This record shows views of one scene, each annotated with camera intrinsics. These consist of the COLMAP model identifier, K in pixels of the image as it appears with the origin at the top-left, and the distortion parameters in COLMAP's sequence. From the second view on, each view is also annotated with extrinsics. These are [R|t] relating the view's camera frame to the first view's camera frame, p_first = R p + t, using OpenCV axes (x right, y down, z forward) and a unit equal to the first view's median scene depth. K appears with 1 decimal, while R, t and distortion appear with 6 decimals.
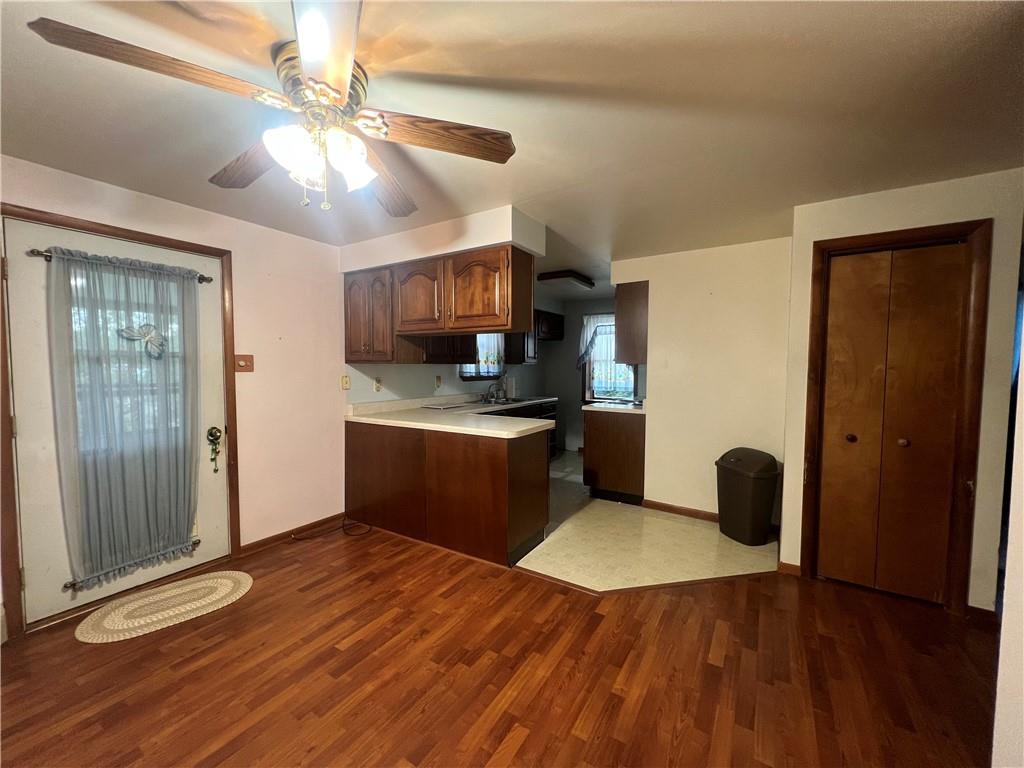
lens RADIAL K [[416.2, 0, 511.6], [0, 416.2, 385.3], [0, 0, 1]] dist [0.007941, -0.000826]
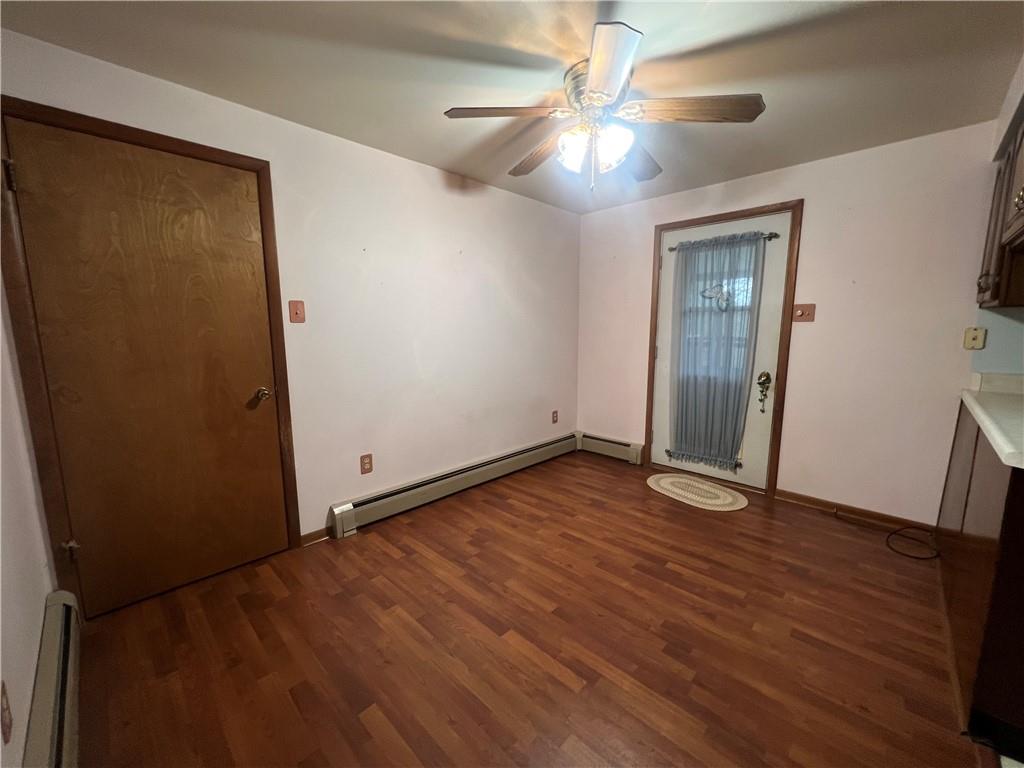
lens RADIAL K [[416.2, 0, 509.9], [0, 416.2, 387.6], [0, 0, 1]] dist [0.007941, -0.000826]
pose [[-0.219466, 0.136364, -0.966043, 0.579277], [-0.045781, 0.987654, 0.149815, 0.006403], [0.974546, 0.077106, -0.210513, 0.645390]]
